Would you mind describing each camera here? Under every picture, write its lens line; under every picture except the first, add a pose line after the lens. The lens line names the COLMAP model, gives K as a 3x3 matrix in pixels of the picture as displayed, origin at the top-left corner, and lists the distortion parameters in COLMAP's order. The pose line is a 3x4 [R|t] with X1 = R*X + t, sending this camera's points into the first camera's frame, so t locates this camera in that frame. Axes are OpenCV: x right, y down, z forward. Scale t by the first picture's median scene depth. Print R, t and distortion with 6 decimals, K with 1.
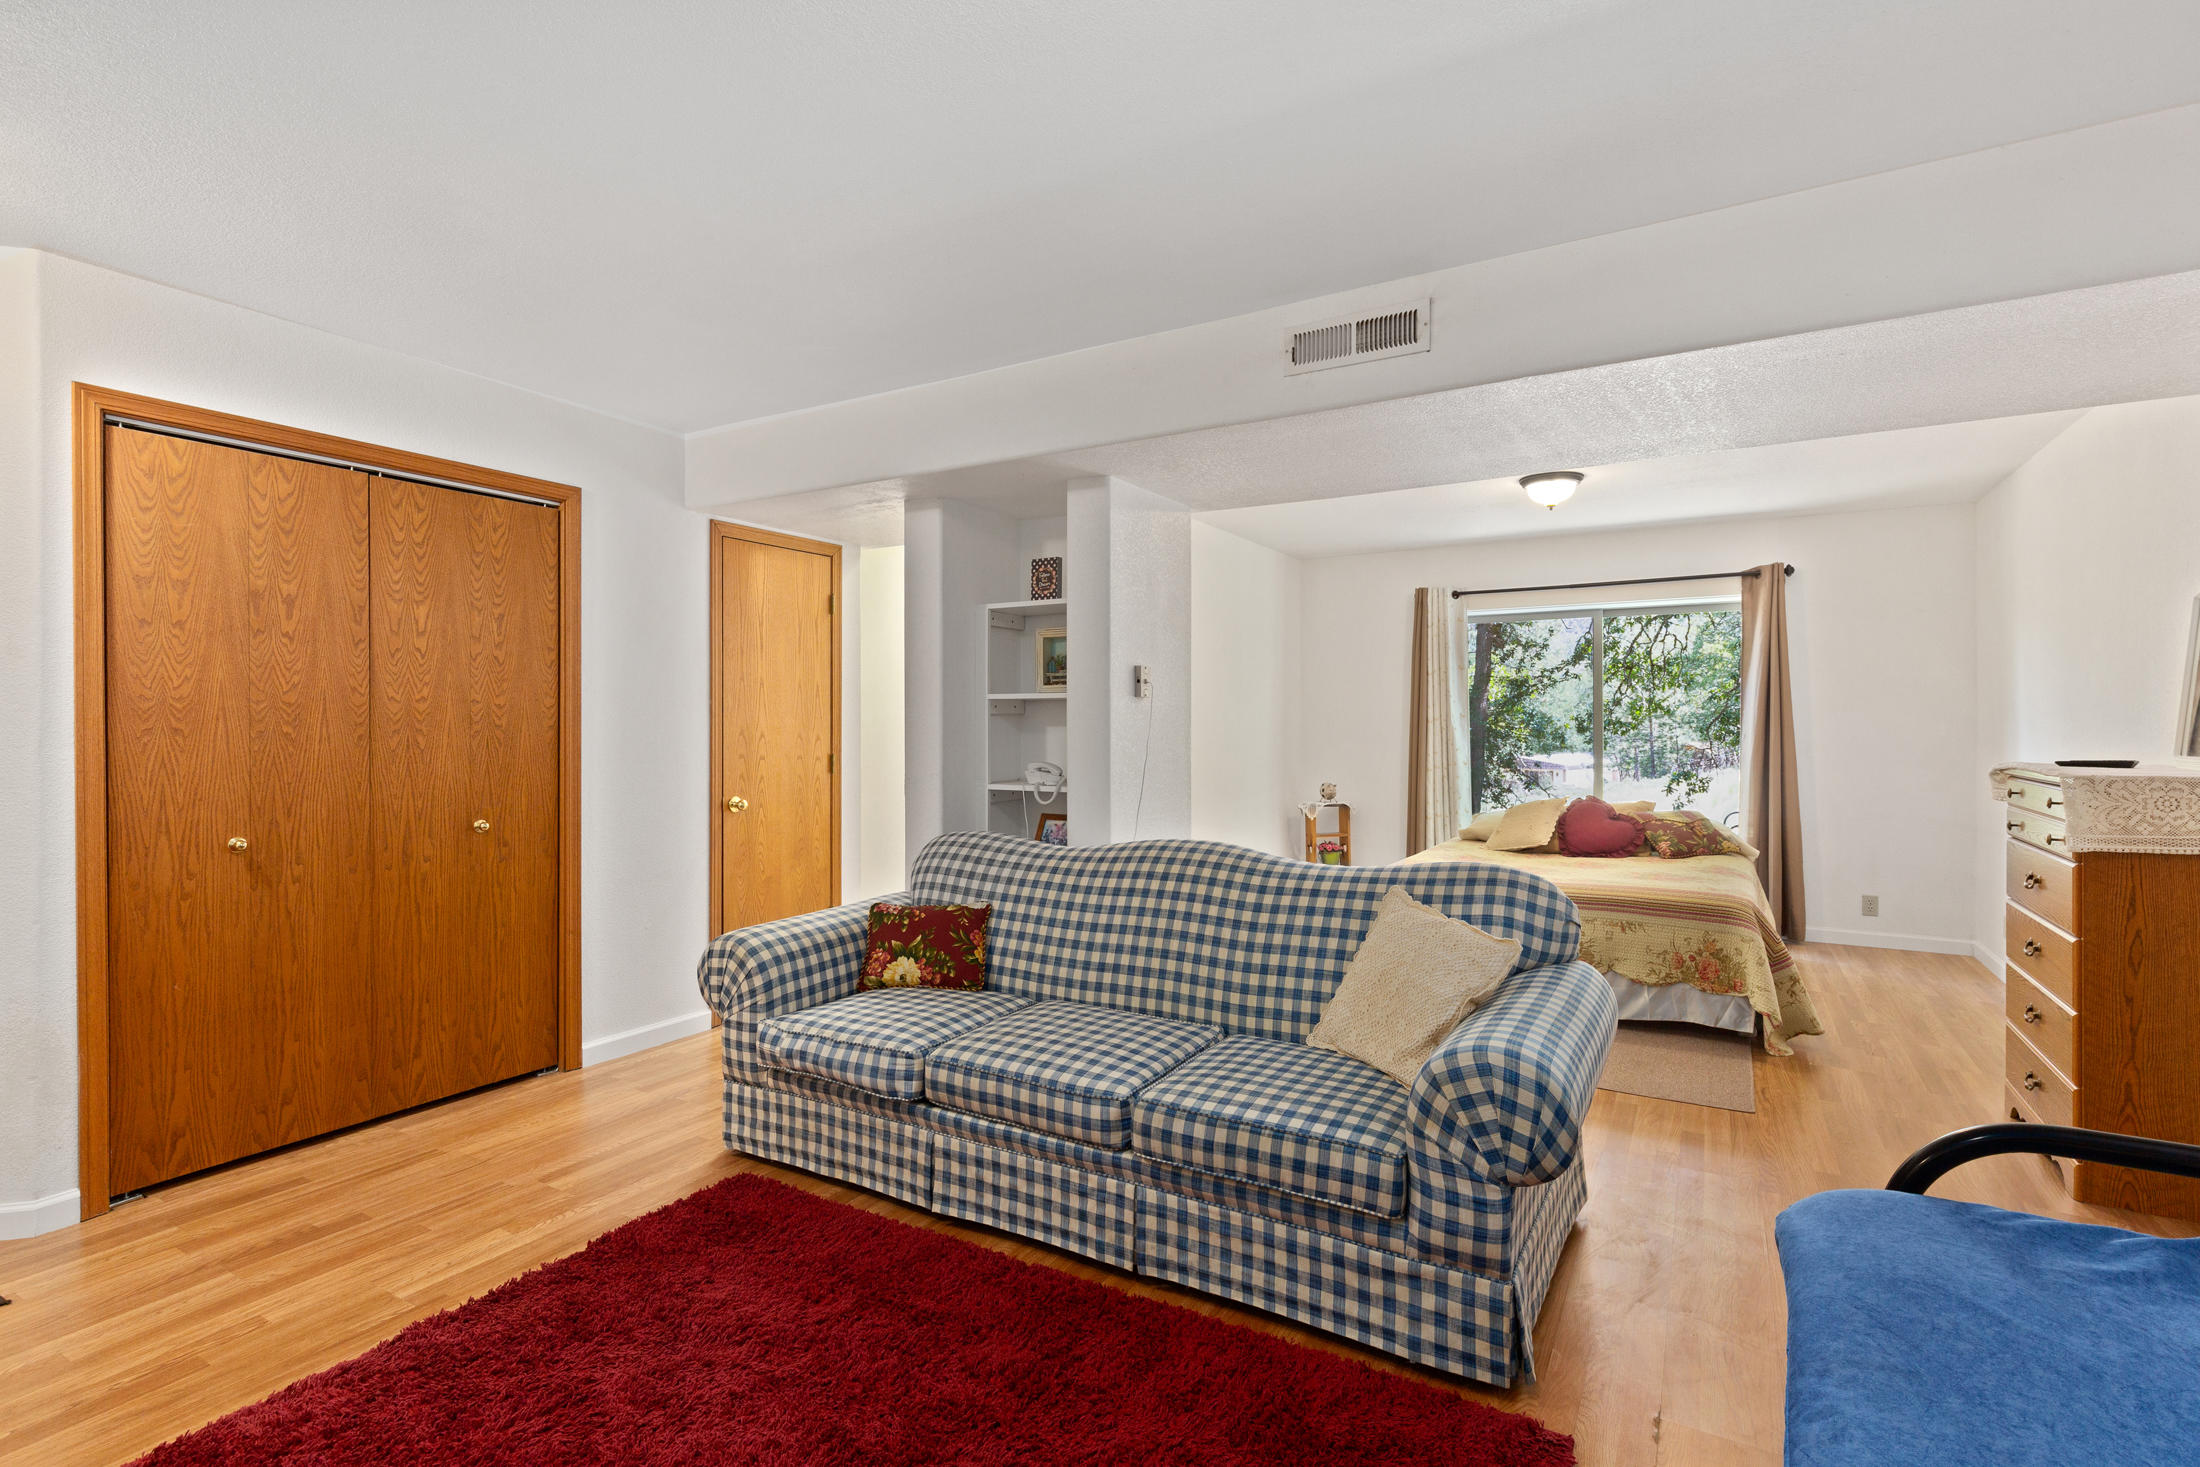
lens RADIAL K [[1015.0, 0, 1100.0], [0, 1015.0, 733.5], [0, 0, 1]] dist [0.003312, -0.000507]
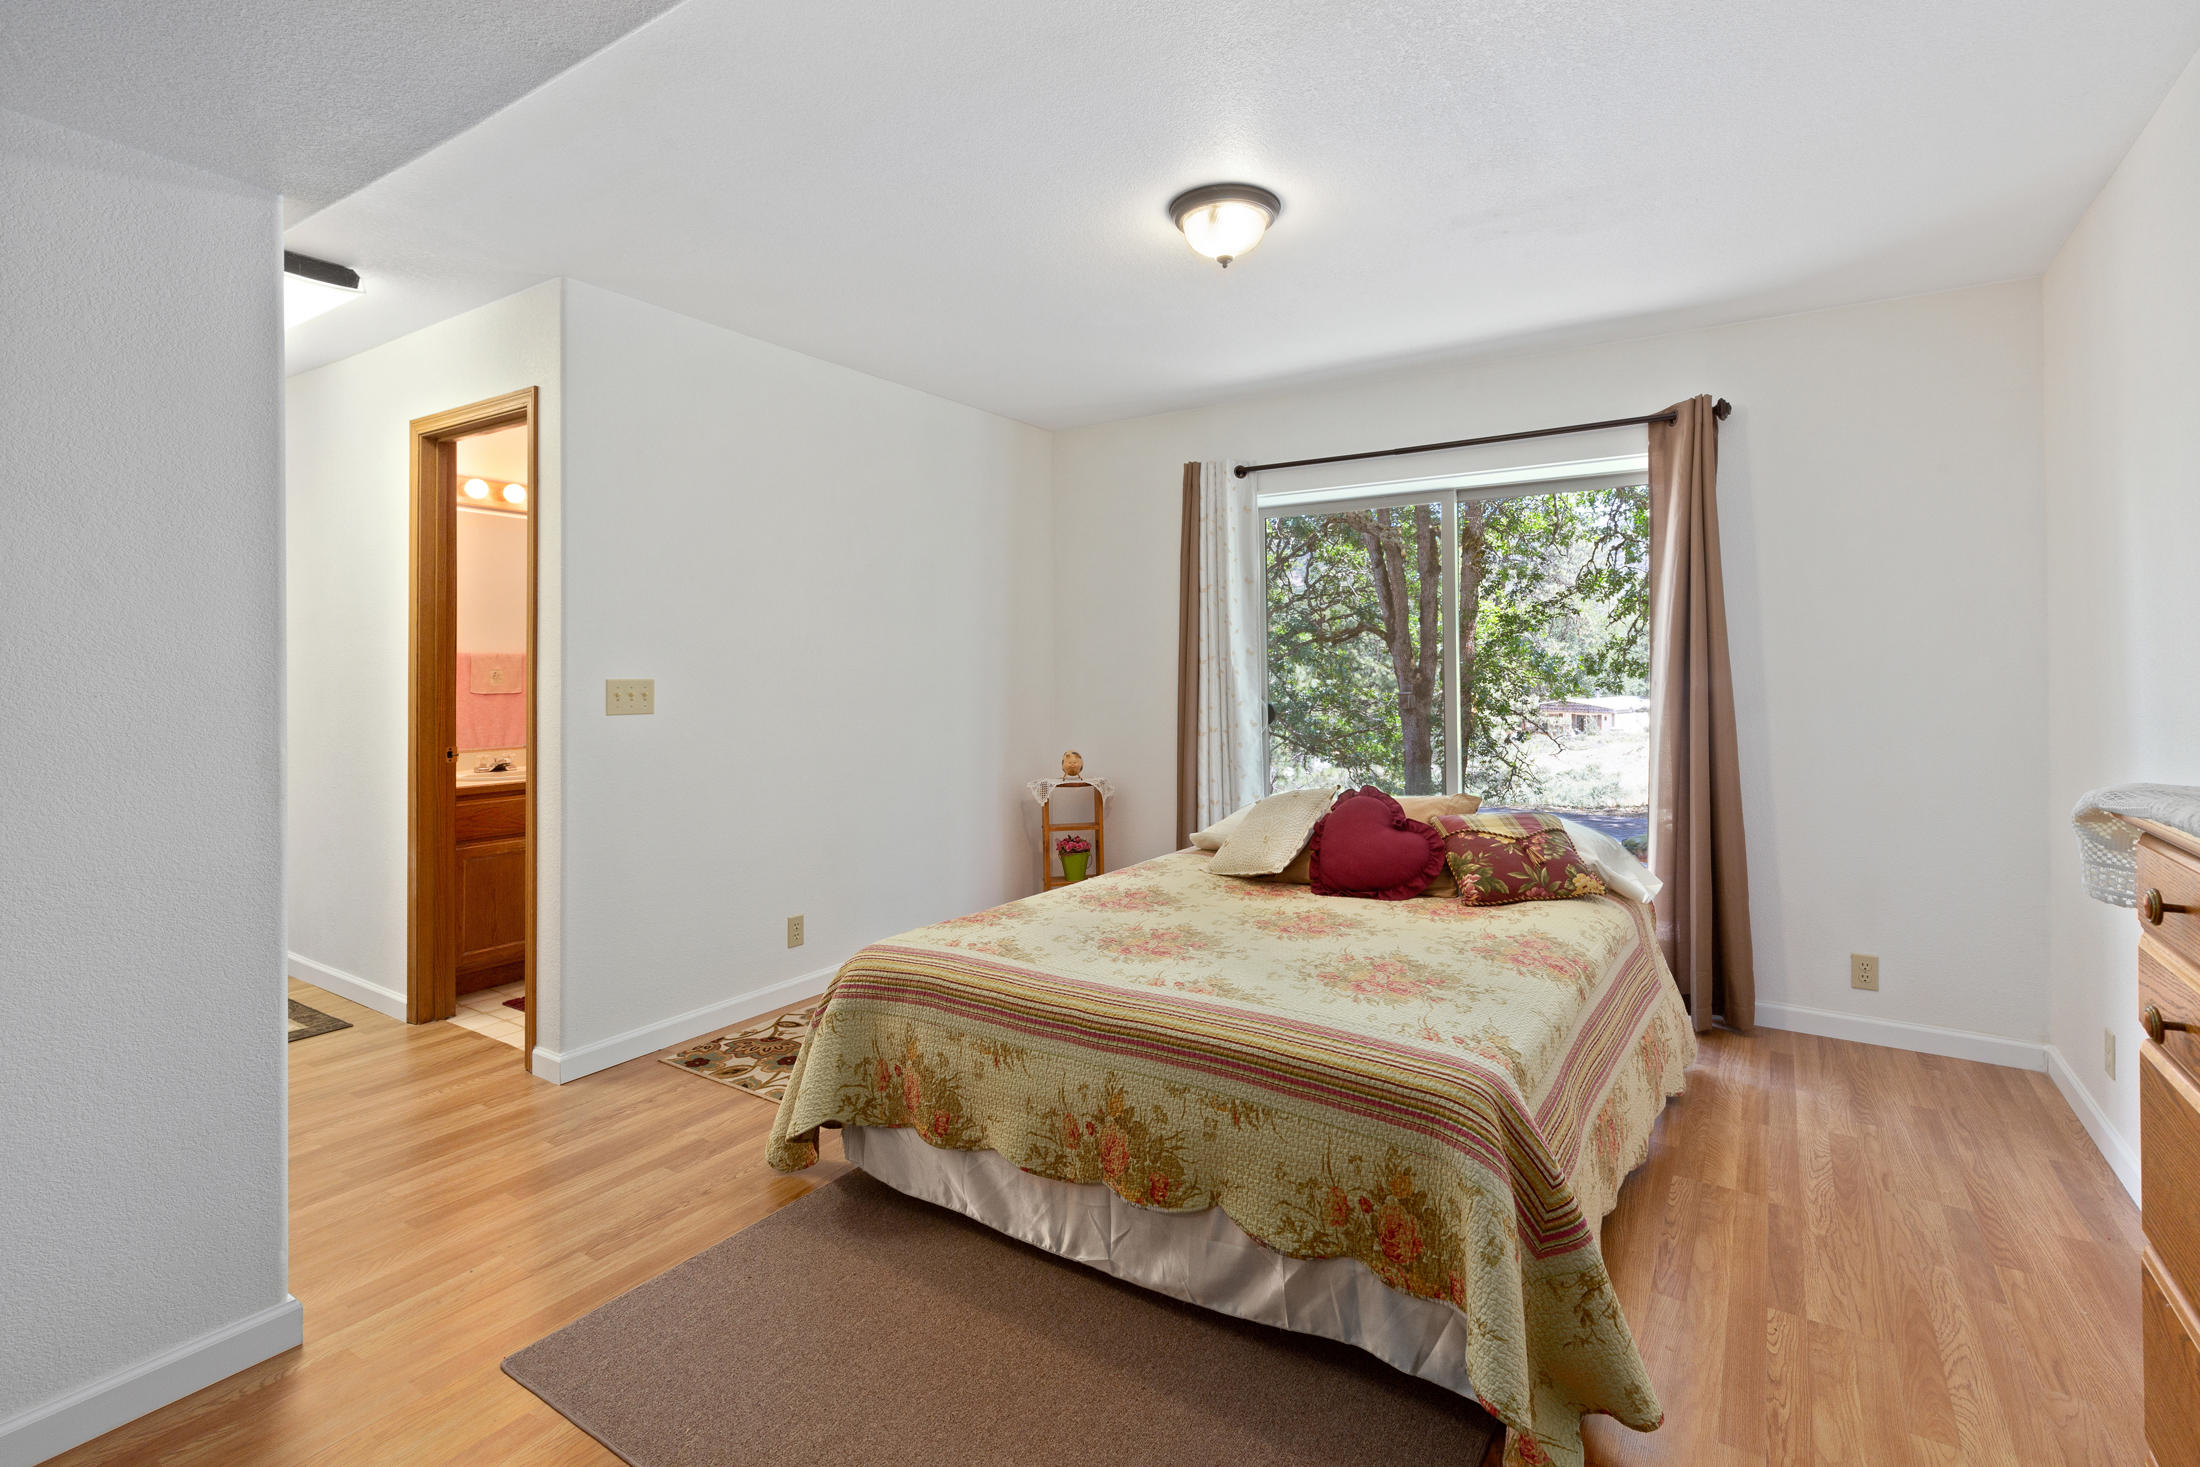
lens RADIAL K [[1013.6, 0, 1108.5], [0, 1013.6, 663.1], [0, 0, 1]] dist [0.003423, -0.000421]
pose [[0.999227, -0.002910, -0.039200, 0.742554], [0.002374, 0.999903, -0.013705, -0.004579], [0.039236, 0.013602, 0.999137, 0.850193]]
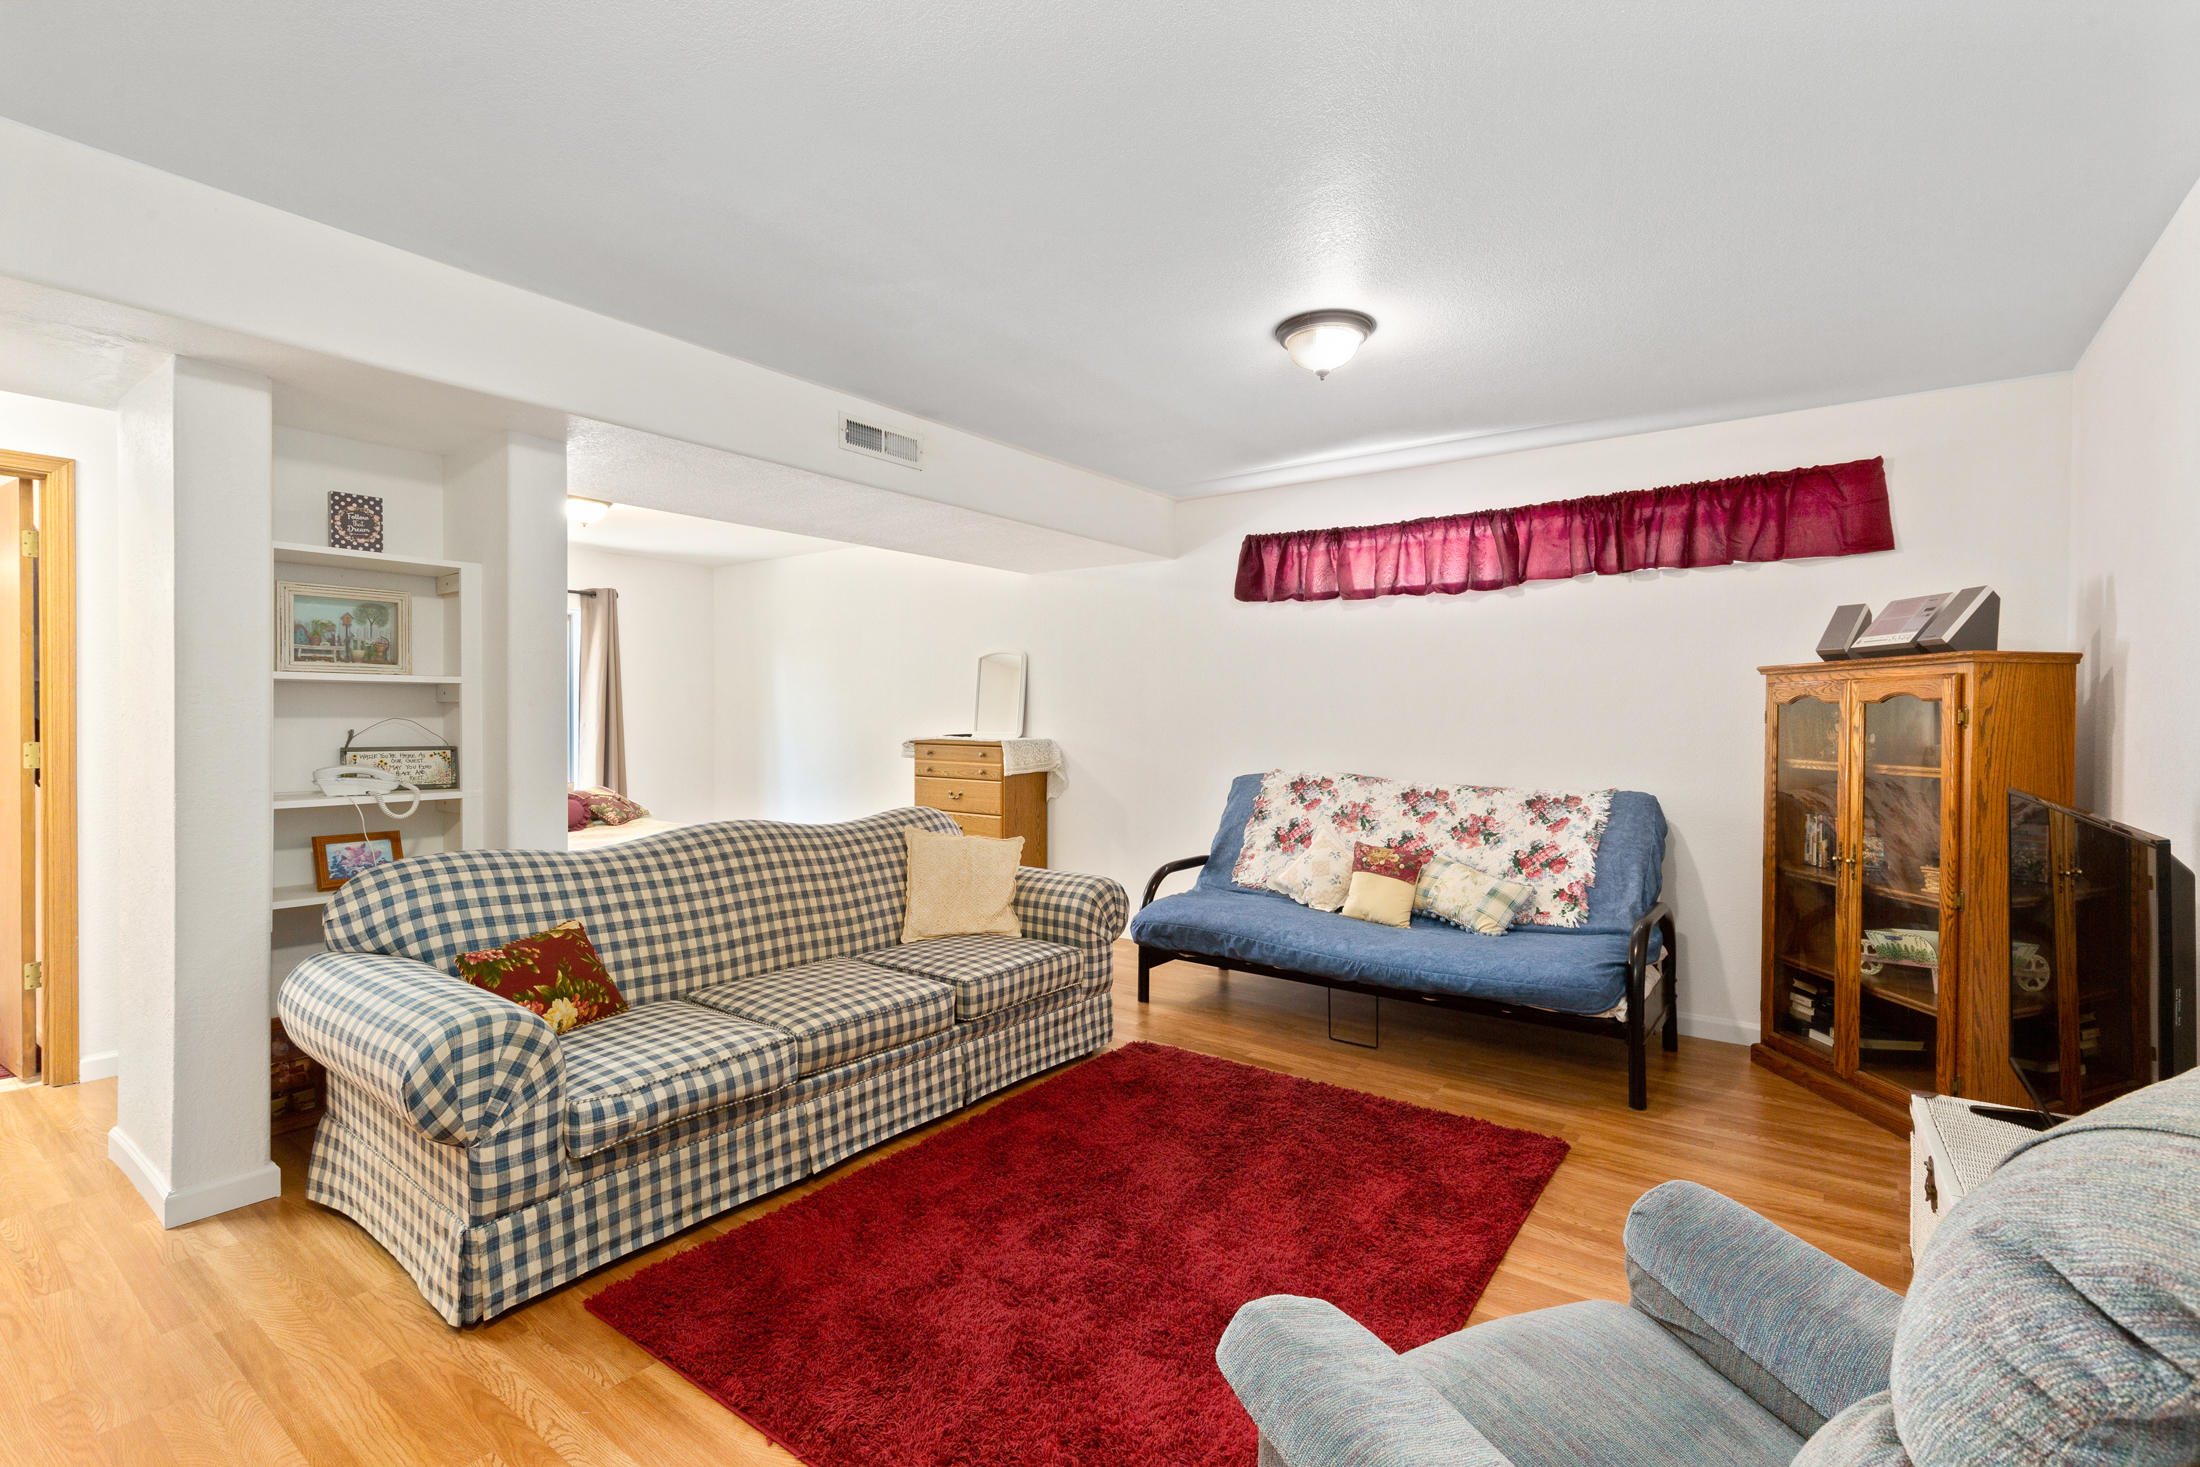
lens RADIAL K [[1015.0, 0, 1100.0], [0, 1015.0, 733.5], [0, 0, 1]] dist [0.003312, -0.000507]
pose [[0.104791, -0.017035, 0.994348, -1.153809], [0.006609, 0.999843, 0.016432, -0.007089], [-0.994472, 0.004850, 0.104887, 0.571401]]
